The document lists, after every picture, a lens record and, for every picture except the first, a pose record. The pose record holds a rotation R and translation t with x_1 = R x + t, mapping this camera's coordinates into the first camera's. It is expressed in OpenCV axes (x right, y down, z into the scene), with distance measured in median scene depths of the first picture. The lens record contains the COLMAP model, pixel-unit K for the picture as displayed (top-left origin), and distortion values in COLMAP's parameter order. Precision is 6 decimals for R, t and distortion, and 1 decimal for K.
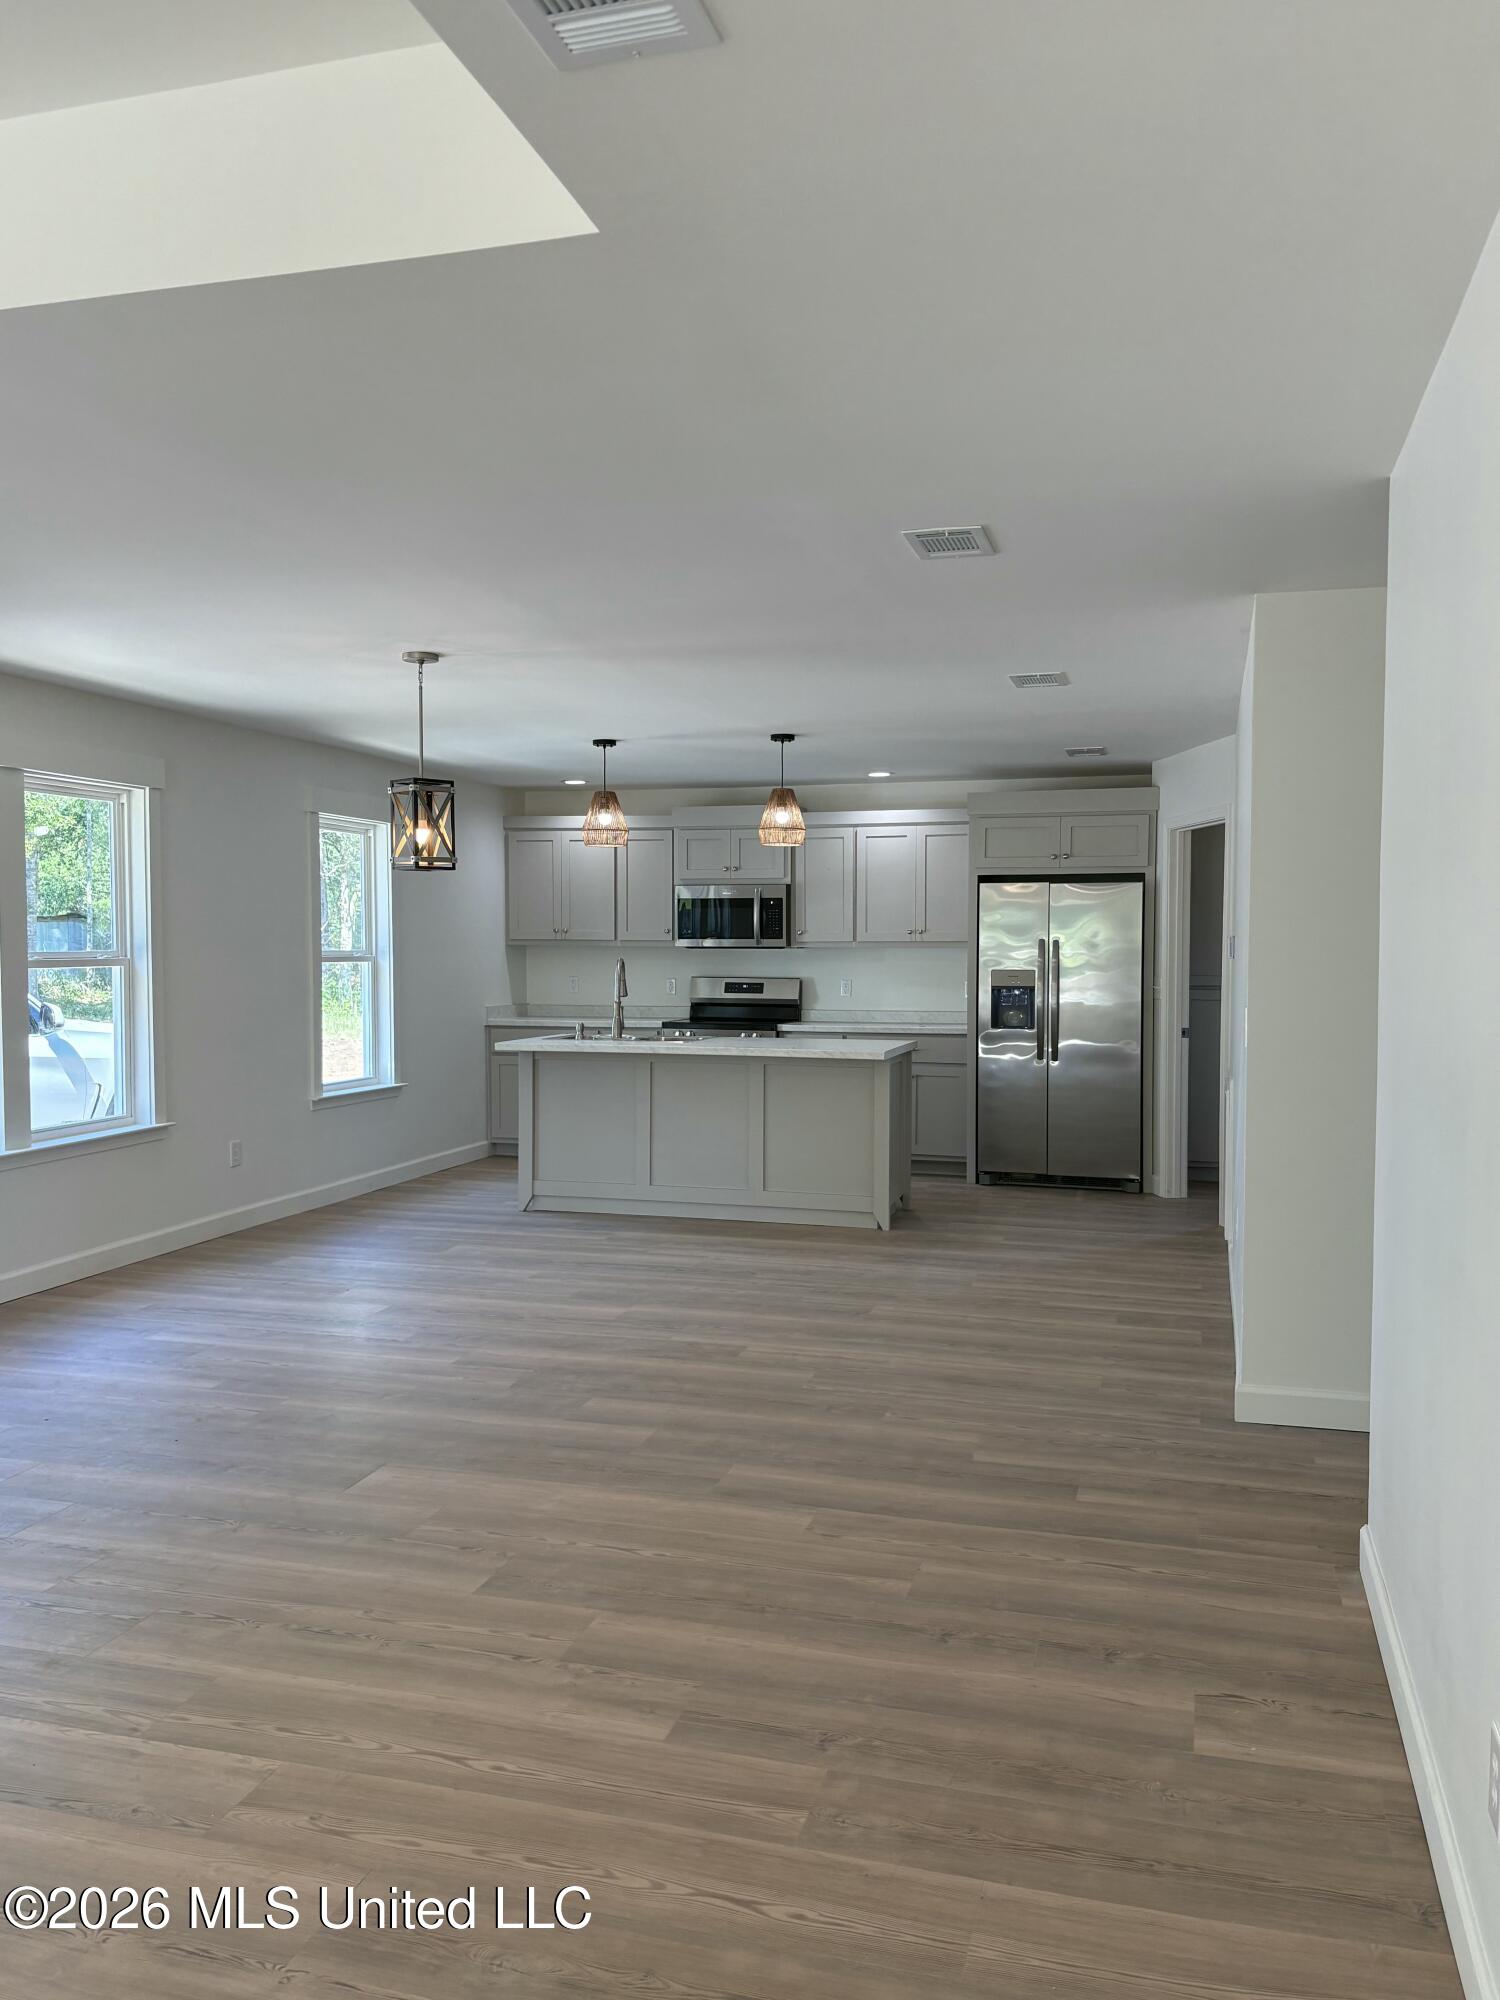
lens RADIAL K [[1583.7, 0, 754.7], [0, 1583.7, 1012.1], [0, 0, 1]] dist [0.120848, -0.009899]
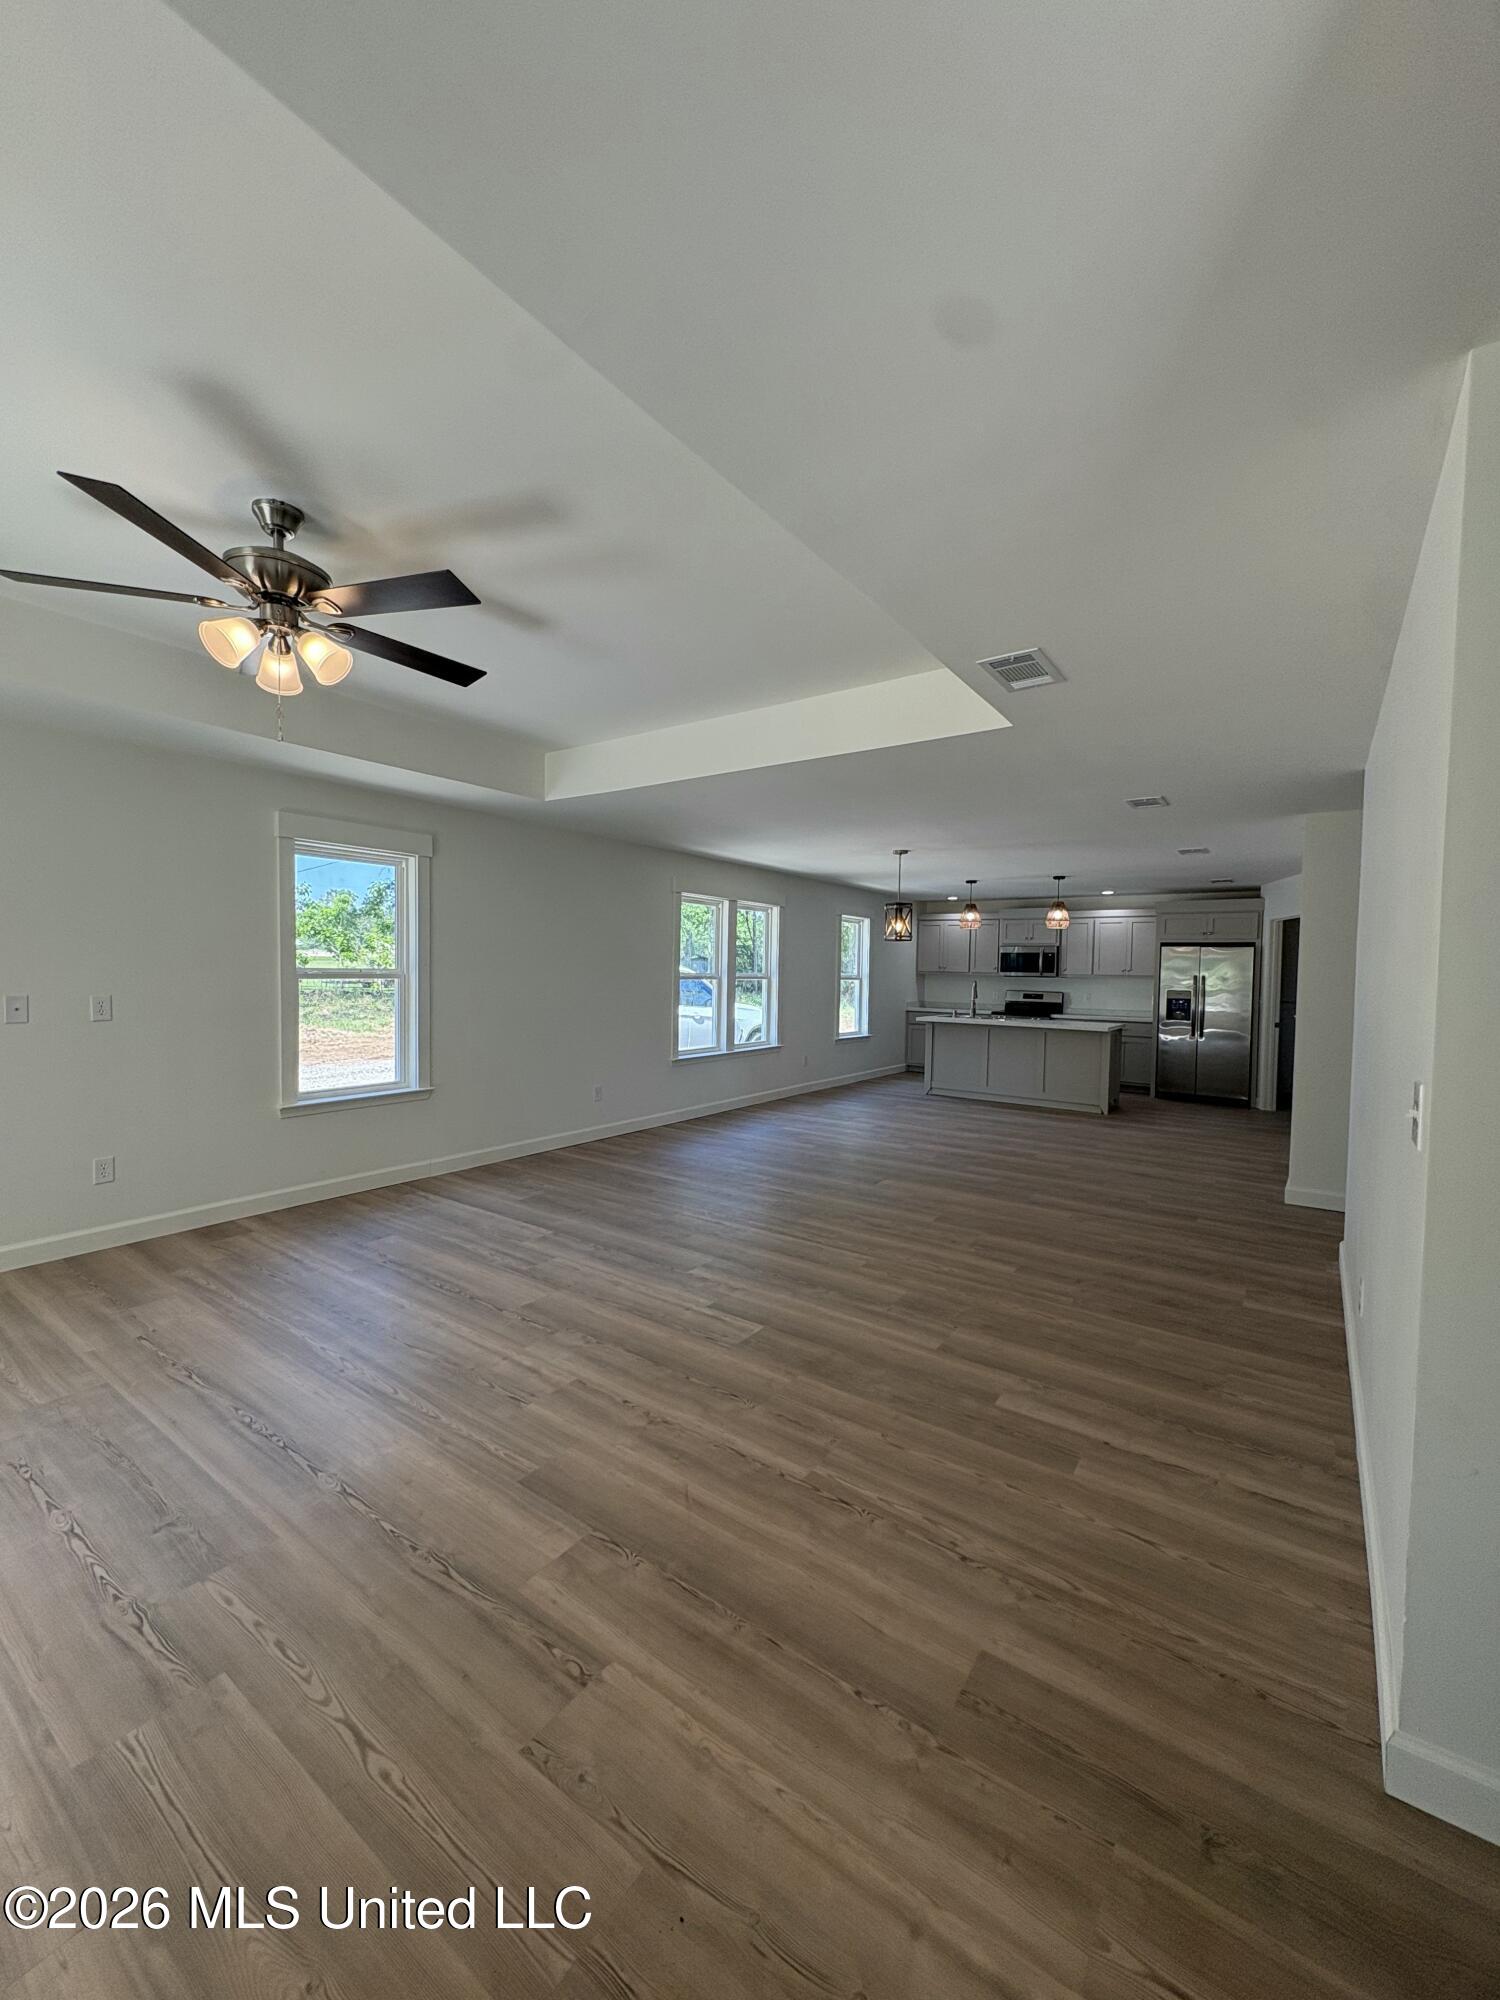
lens RADIAL K [[798.5, 0, 749.3], [0, 798.5, 997.5], [0, 0, 1]] dist [0.000110, -0.000055]
pose [[0.943509, 0.026961, -0.330250, -0.014360], [-0.031548, 0.999466, -0.008538, 0.007787], [0.329843, 0.018475, 0.943855, -0.123000]]
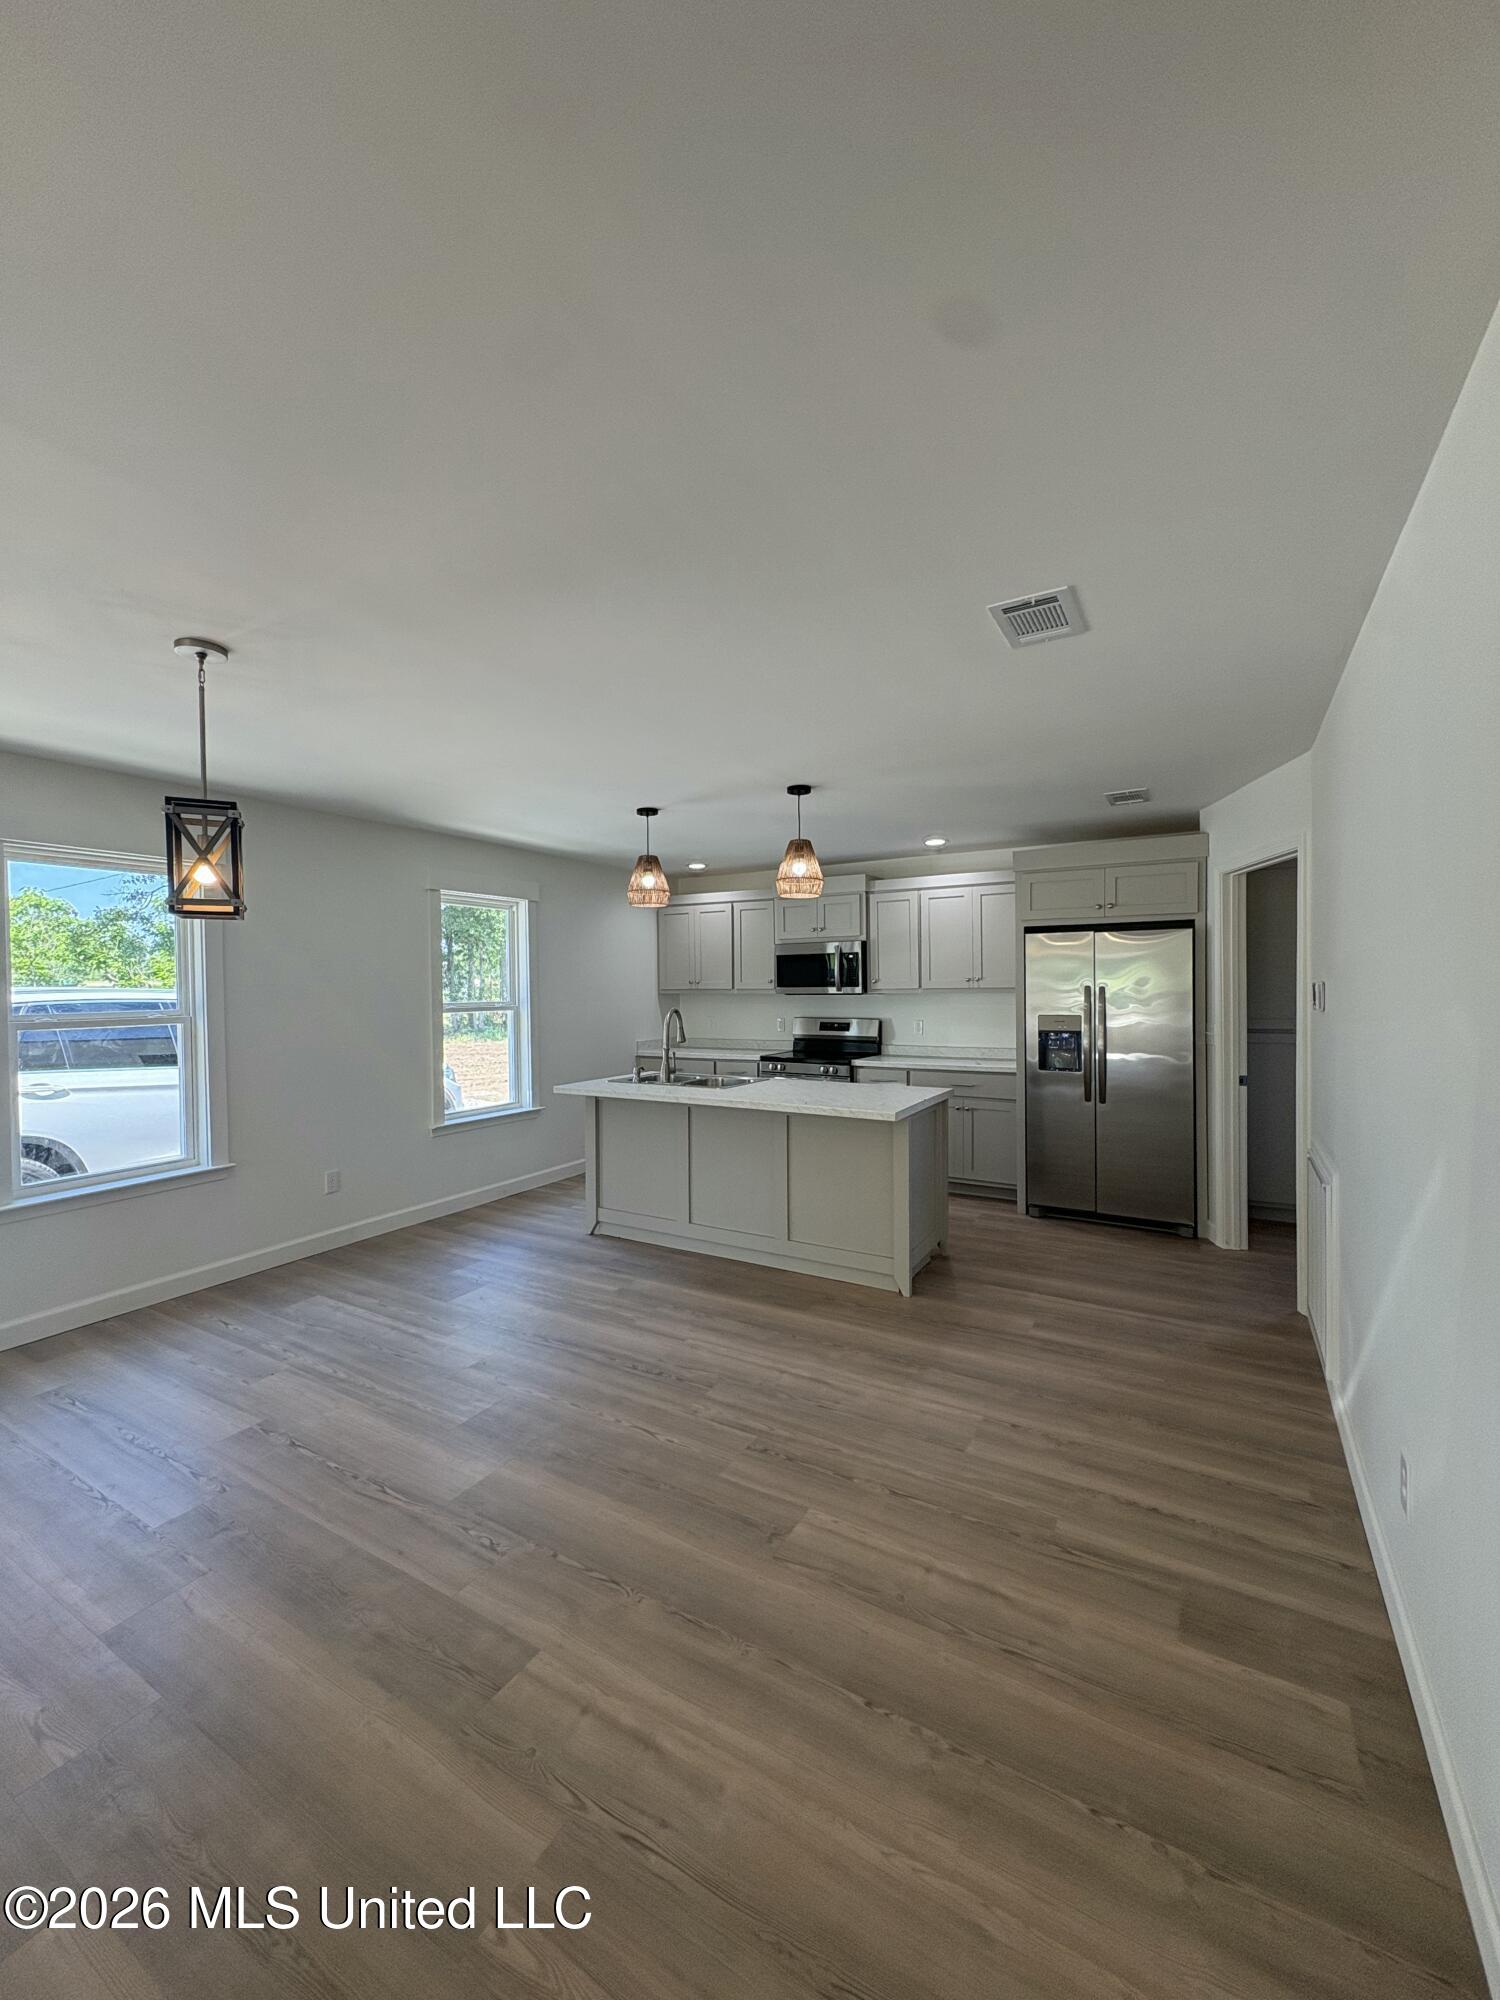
lens RADIAL K [[798.5, 0, 752.7], [0, 798.5, 993.9], [0, 0, 1]] dist [0.000110, -0.000055]
pose [[0.968765, -0.009347, -0.247805, 0.103067], [0.001542, 0.999497, -0.031673, -0.025620], [0.247976, 0.030302, 0.968292, 0.463045]]
